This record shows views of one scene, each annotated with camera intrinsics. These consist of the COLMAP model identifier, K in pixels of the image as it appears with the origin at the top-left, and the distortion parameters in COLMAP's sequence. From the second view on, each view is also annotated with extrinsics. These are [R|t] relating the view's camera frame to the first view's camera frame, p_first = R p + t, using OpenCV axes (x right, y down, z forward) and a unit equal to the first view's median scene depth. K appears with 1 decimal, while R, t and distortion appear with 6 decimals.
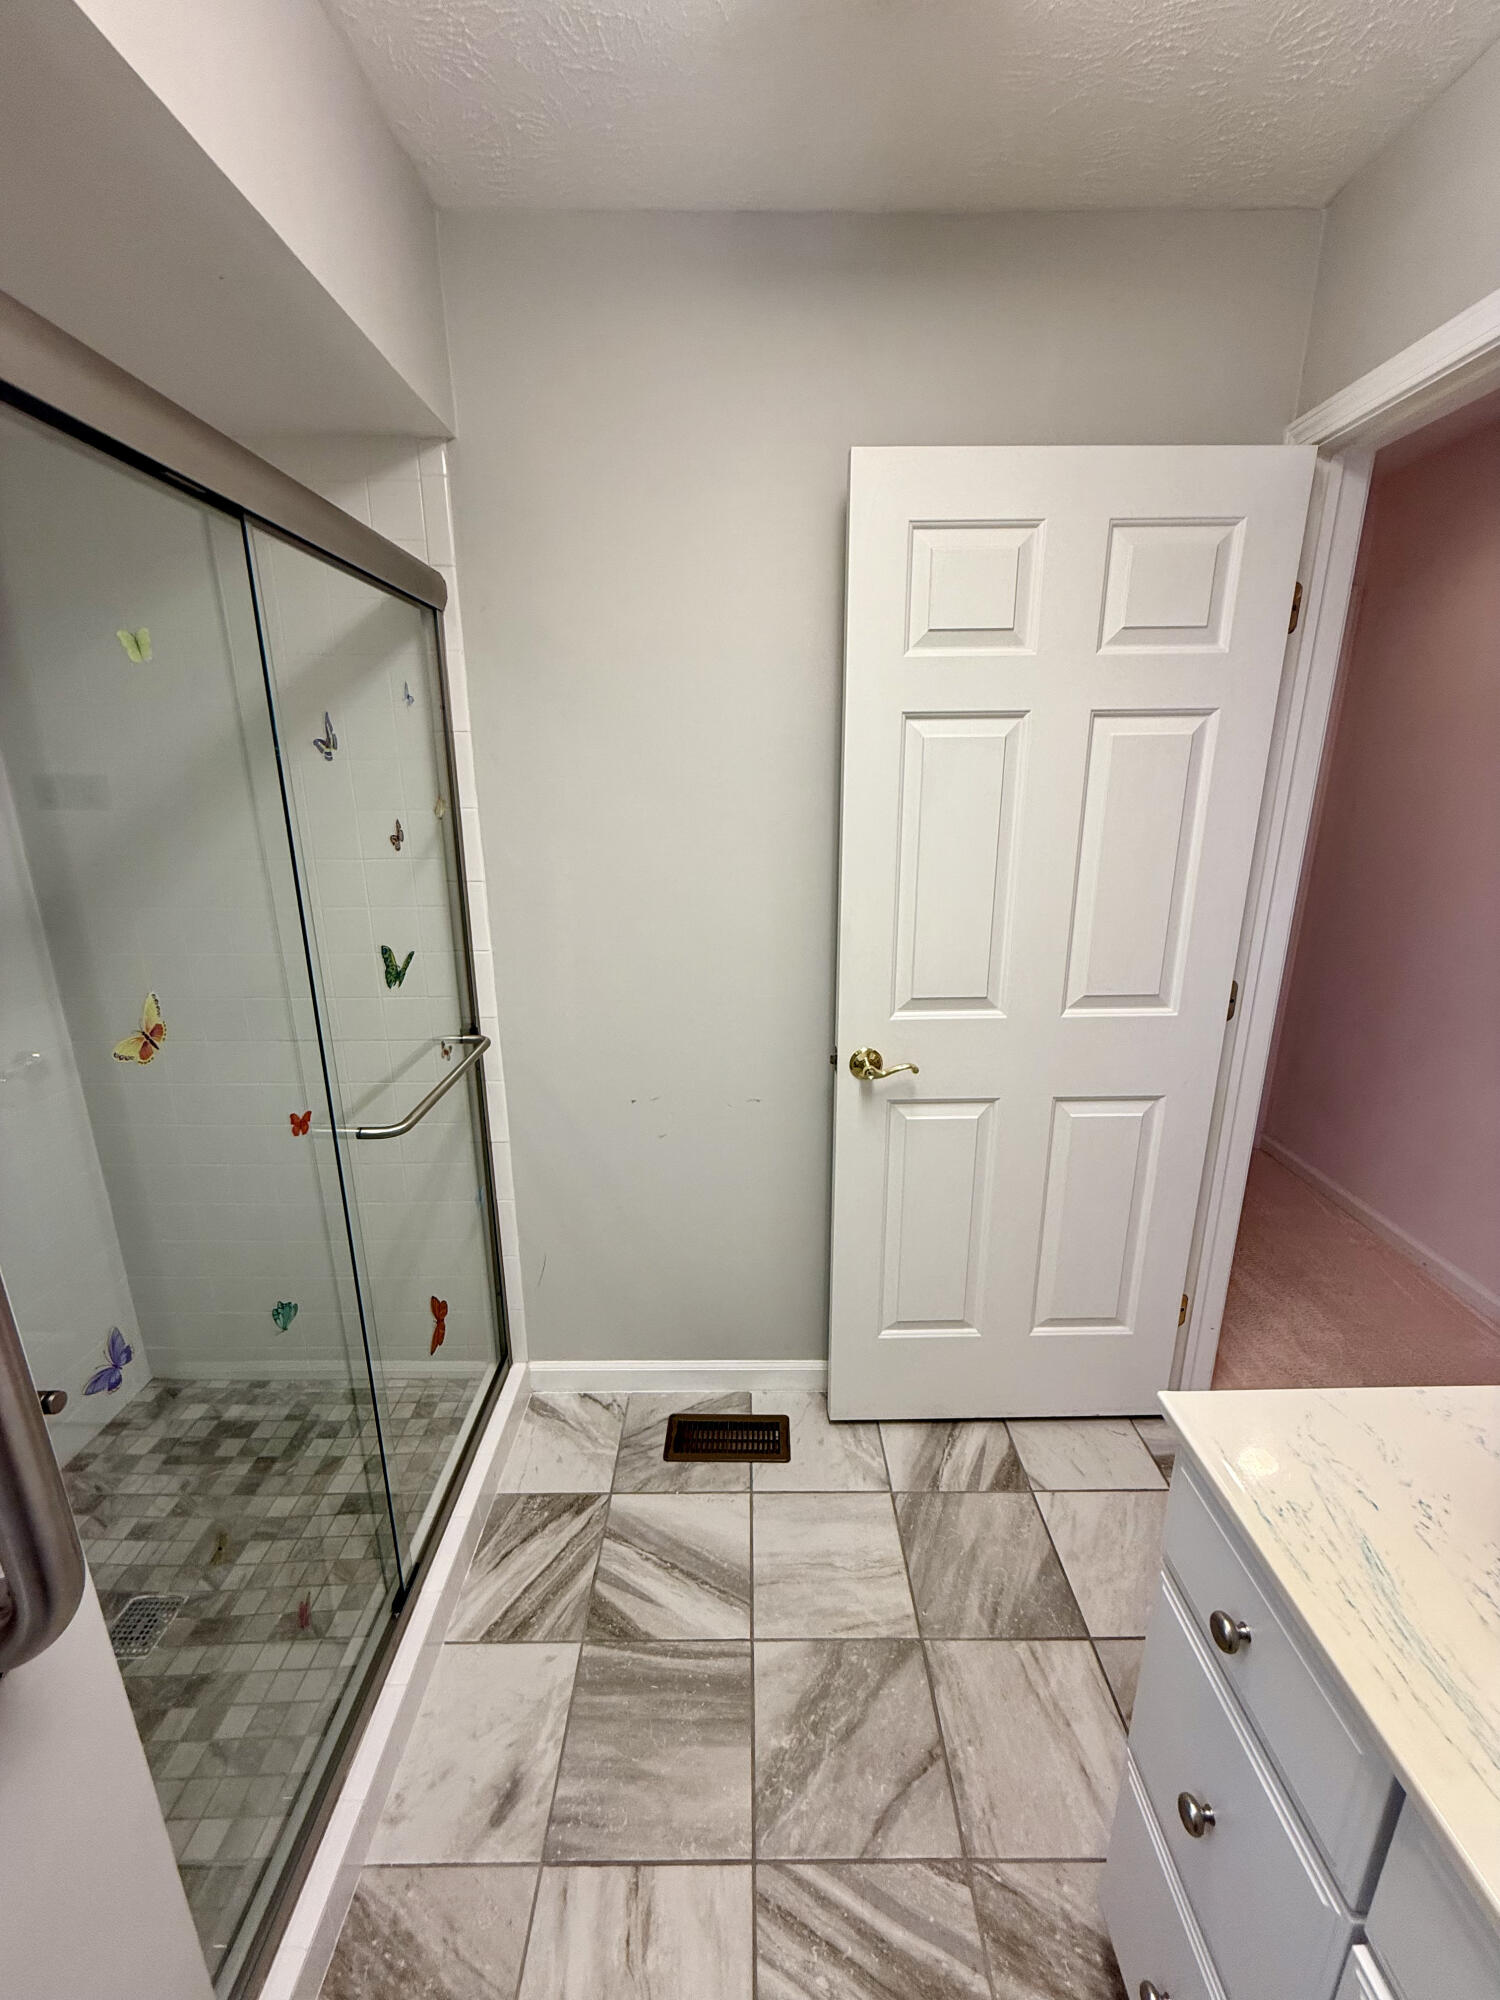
lens RADIAL K [[796.2, 0, 750.9], [0, 796.2, 997.0], [0, 0, 1]] dist [-0.000123, -0.000299]
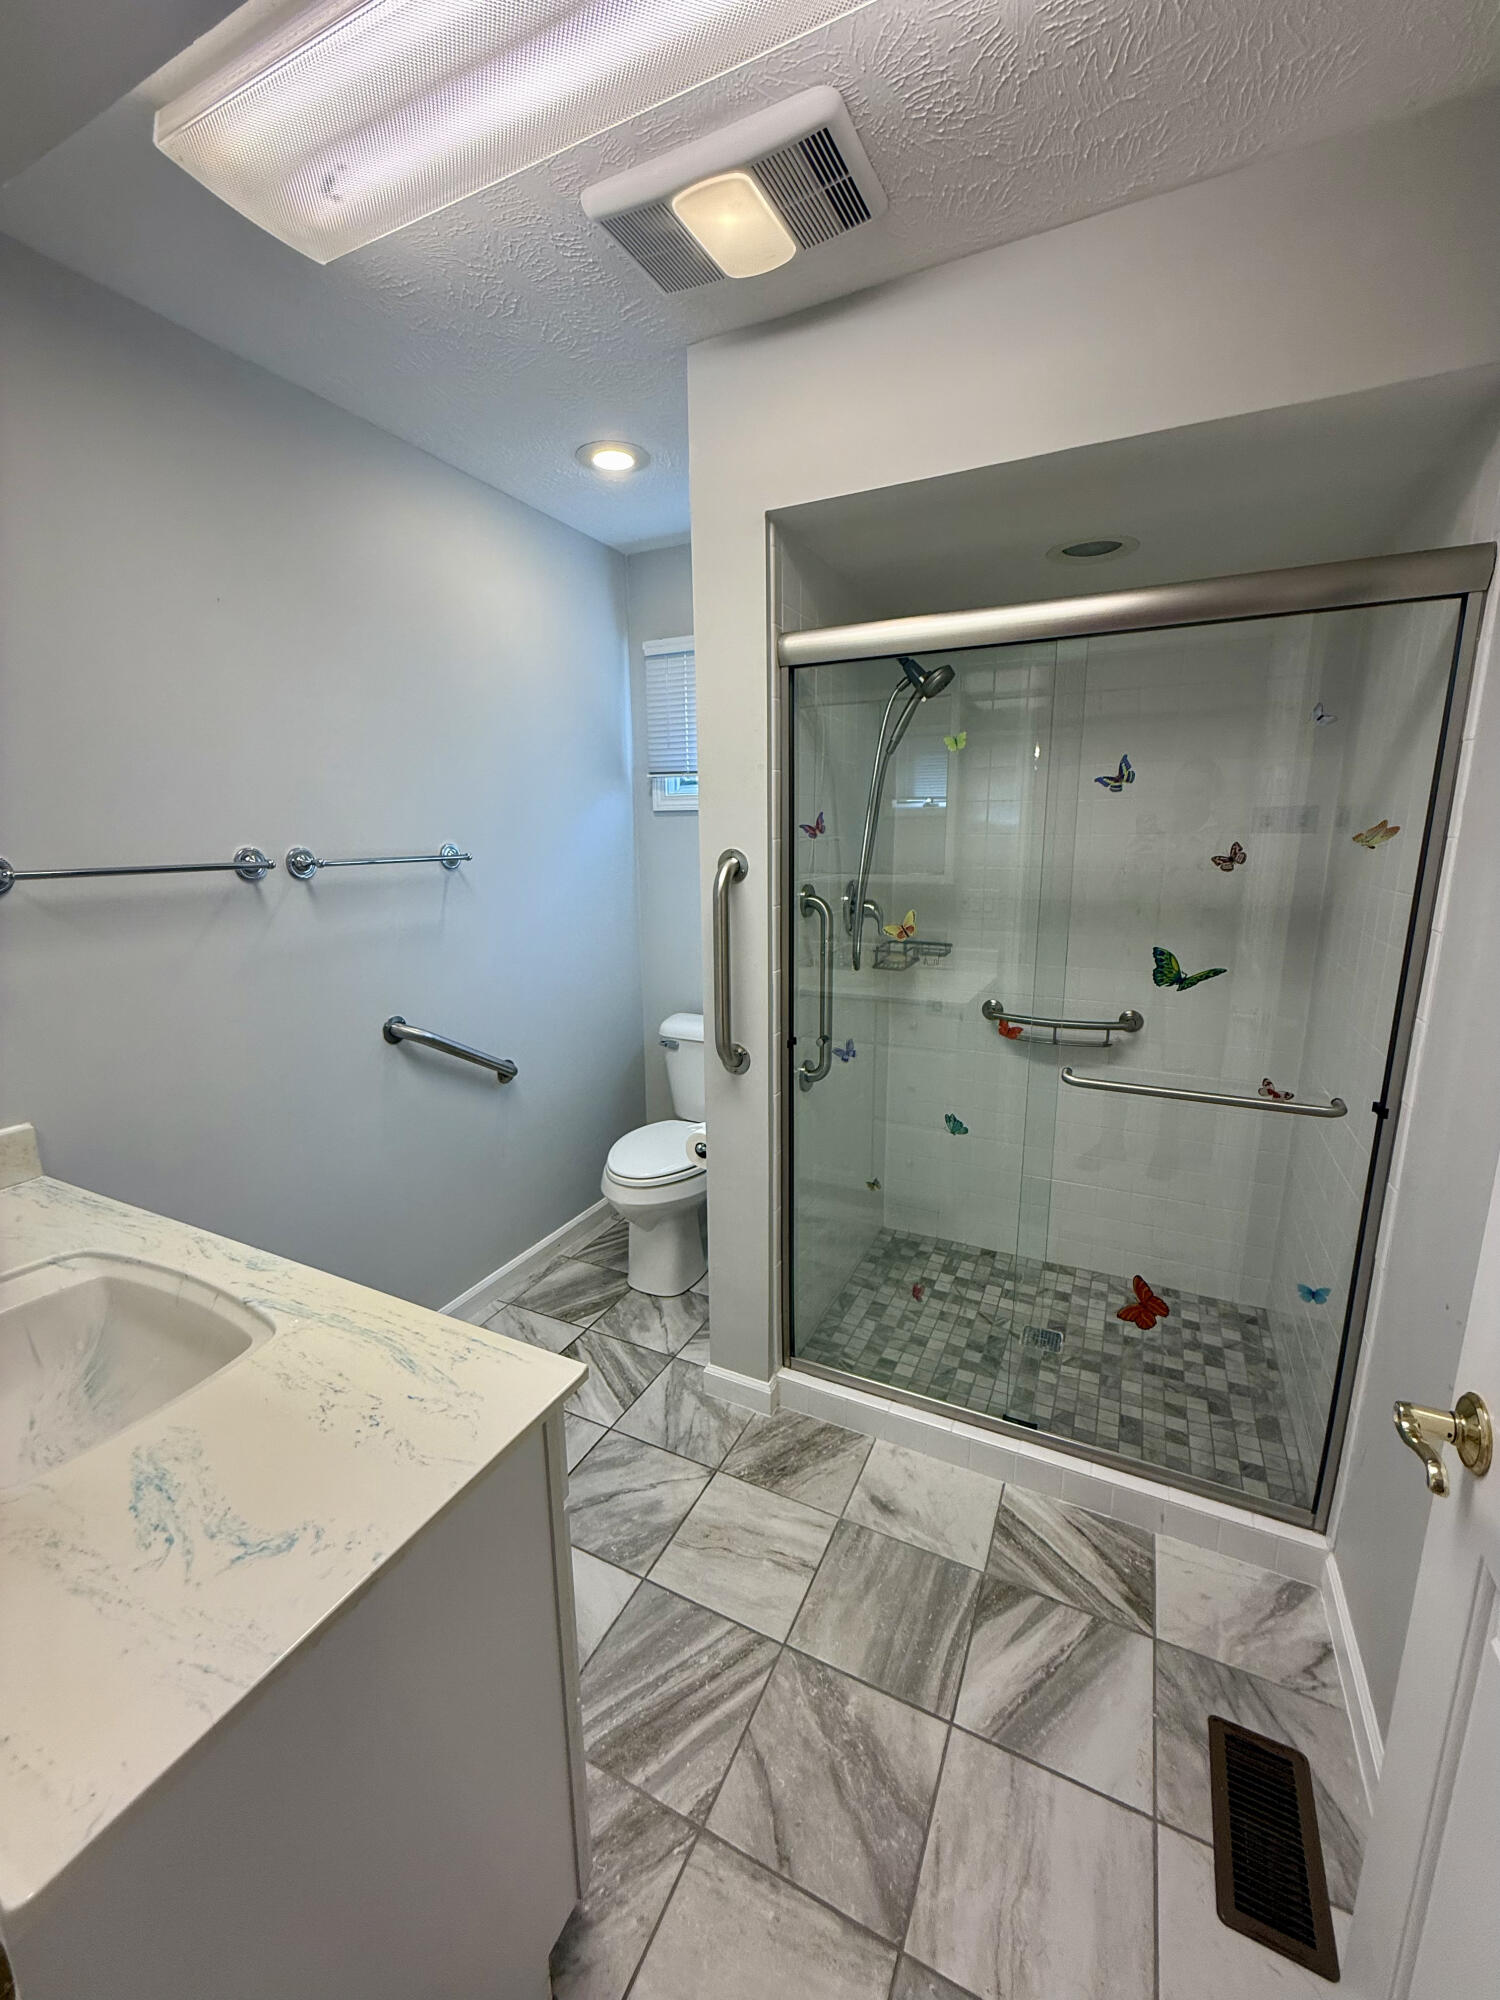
lens RADIAL K [[796.2, 0, 750.9], [0, 796.2, 997.0], [0, 0, 1]] dist [-0.000123, -0.000299]
pose [[-0.444560, 0.193012, -0.874707, 0.781071], [-0.231353, 0.918636, 0.320288, -0.219589], [0.865357, 0.344754, -0.363735, 0.877458]]
